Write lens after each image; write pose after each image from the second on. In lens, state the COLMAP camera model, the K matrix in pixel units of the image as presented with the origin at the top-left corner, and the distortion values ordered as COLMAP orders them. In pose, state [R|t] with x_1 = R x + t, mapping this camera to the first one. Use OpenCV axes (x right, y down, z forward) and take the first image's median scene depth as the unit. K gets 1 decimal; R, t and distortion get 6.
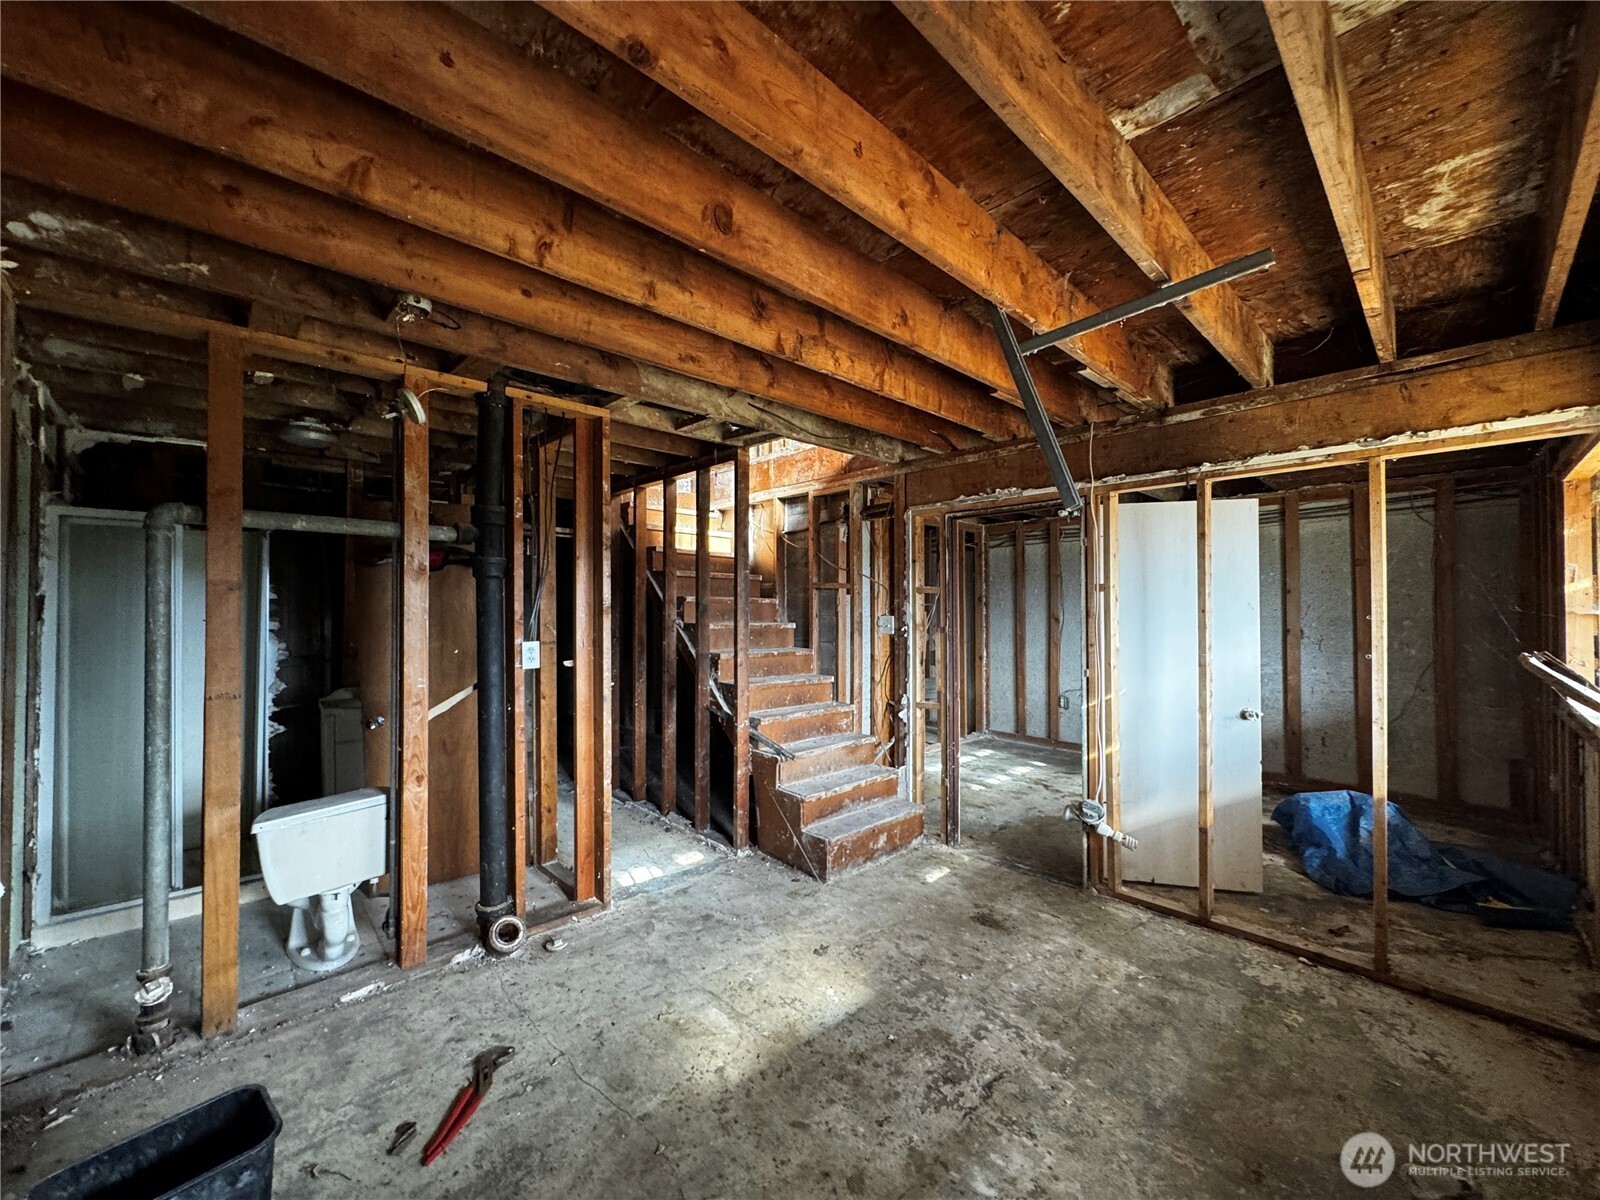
lens RADIAL K [[635.3, 0, 800.0], [0, 635.3, 600.0], [0, 0, 1]] dist [-0.000533, -0.000167]
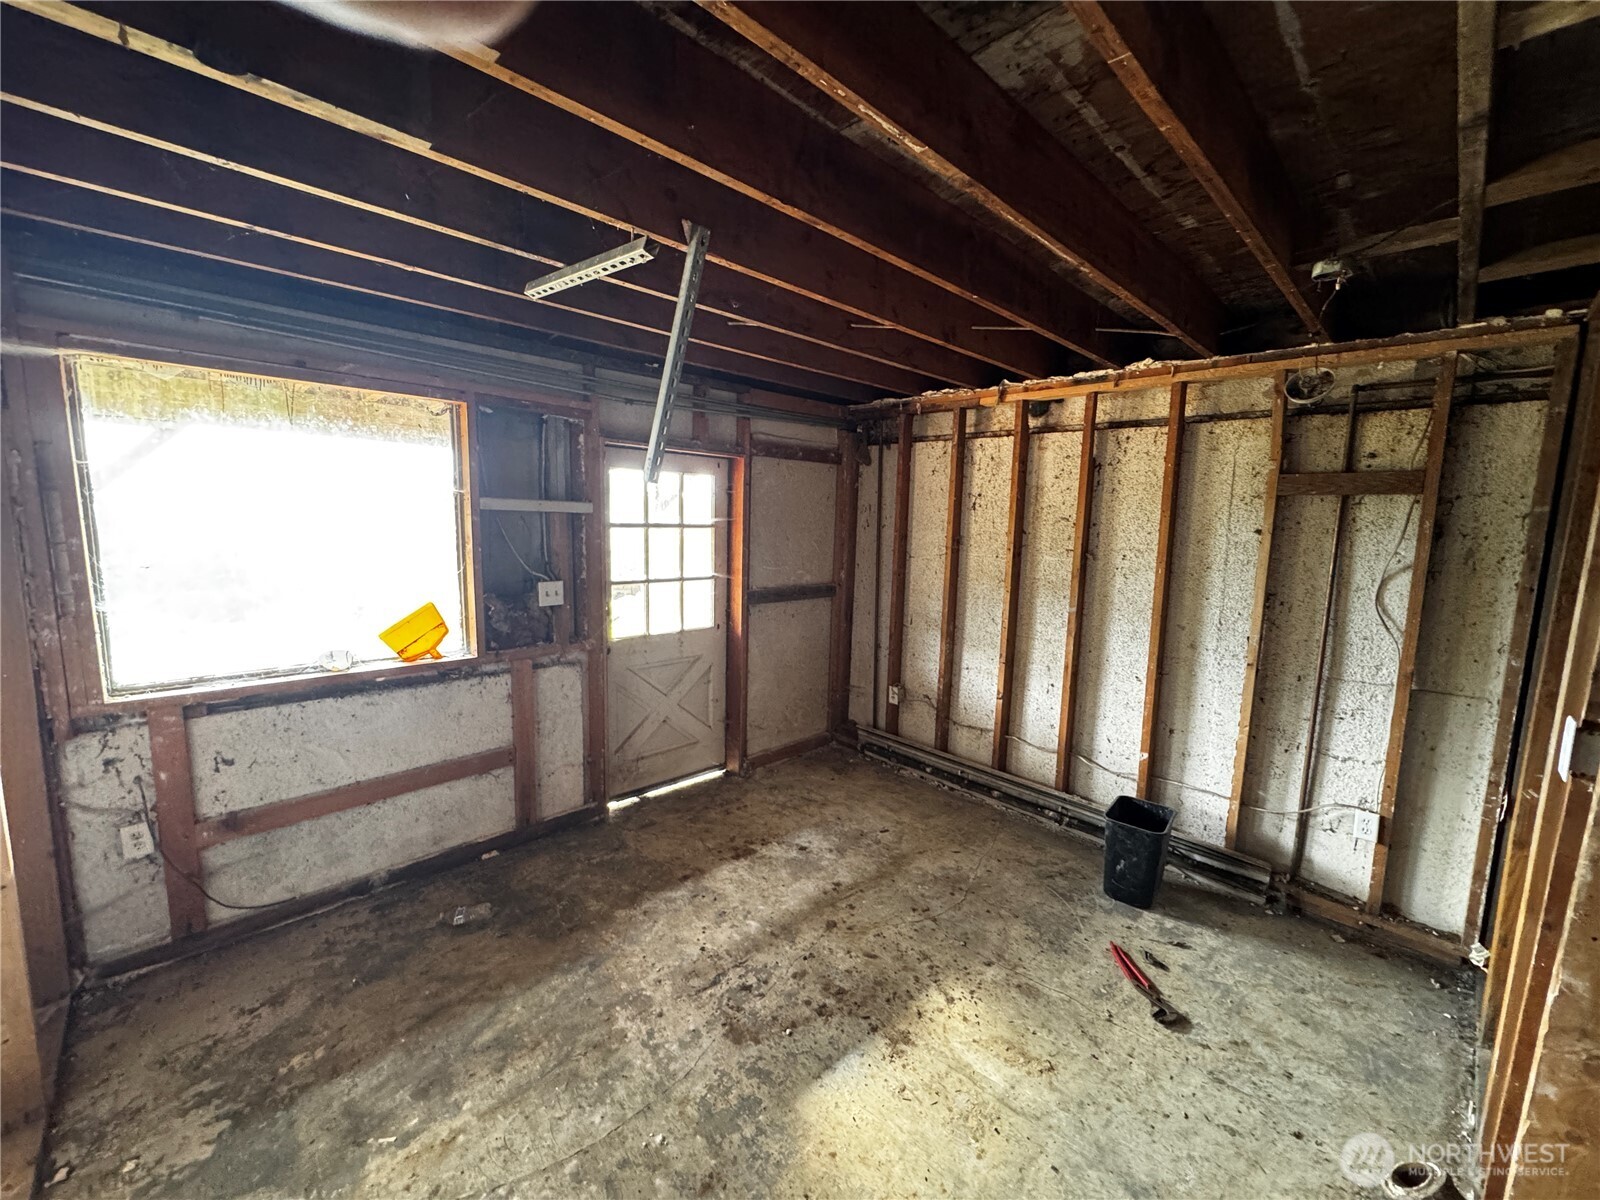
lens RADIAL K [[635.3, 0, 800.0], [0, 635.3, 600.0], [0, 0, 1]] dist [-0.000533, -0.000167]
pose [[-0.999556, -0.028442, -0.008911, 0.162030], [-0.029272, 0.993074, 0.113783, -0.068471], [0.005613, 0.113994, -0.993466, 1.982578]]
